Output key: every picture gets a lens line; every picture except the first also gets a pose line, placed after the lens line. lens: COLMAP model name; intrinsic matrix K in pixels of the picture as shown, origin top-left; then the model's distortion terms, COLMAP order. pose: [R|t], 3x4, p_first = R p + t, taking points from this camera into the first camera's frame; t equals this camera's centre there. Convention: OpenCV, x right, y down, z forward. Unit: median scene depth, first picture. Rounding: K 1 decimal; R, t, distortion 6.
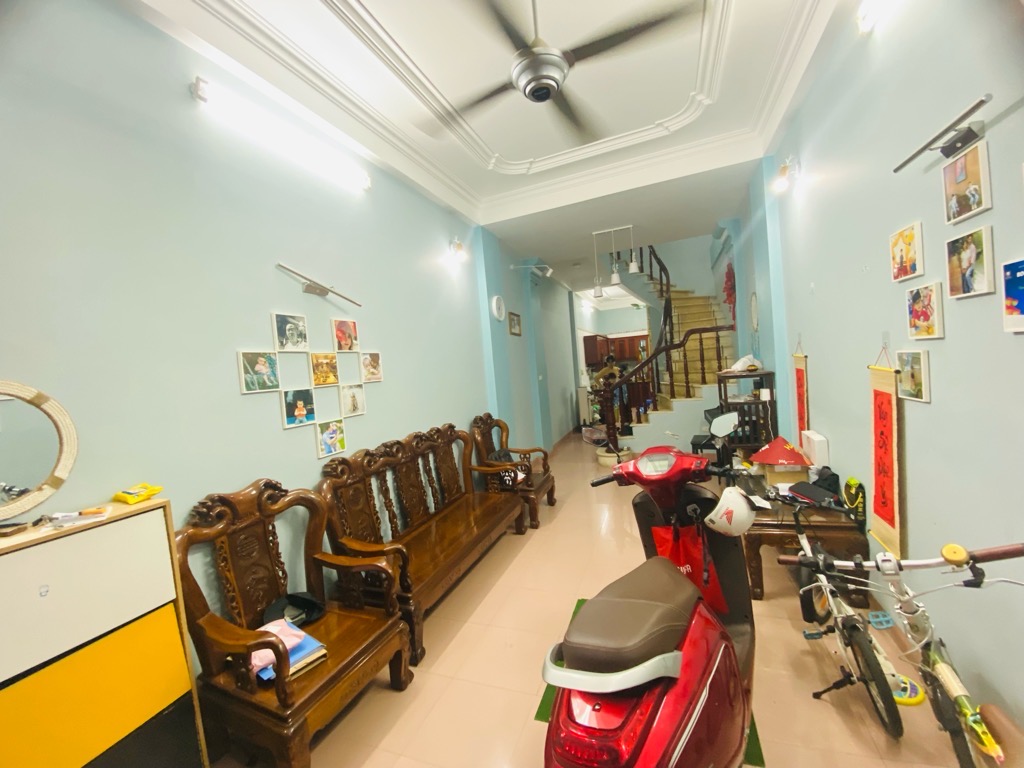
lens RADIAL K [[423.0, 0, 512.0], [0, 423.0, 384.0], [0, 0, 1]] dist [0.018723, -0.019364]
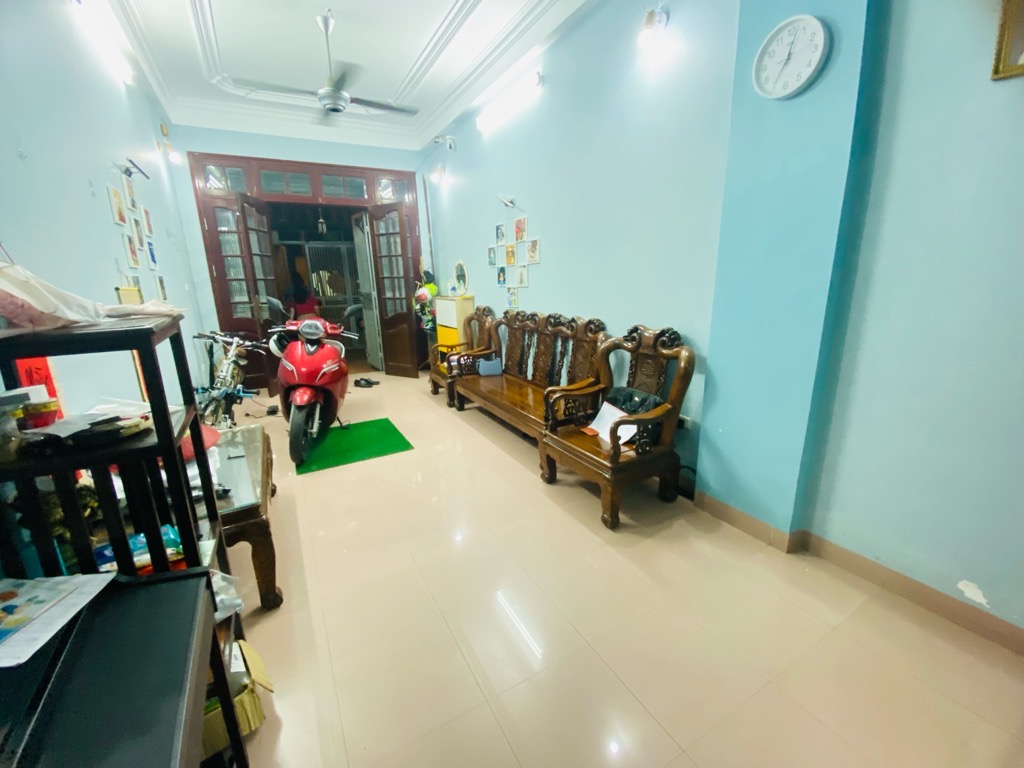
lens RADIAL K [[423.0, 0, 512.0], [0, 423.0, 384.0], [0, 0, 1]] dist [0.018723, -0.019364]
pose [[-0.645410, 0.281899, -0.709915, 0.837315], [0.050582, 0.943140, 0.328524, -0.097376], [0.762160, 0.176124, -0.622971, 2.039649]]
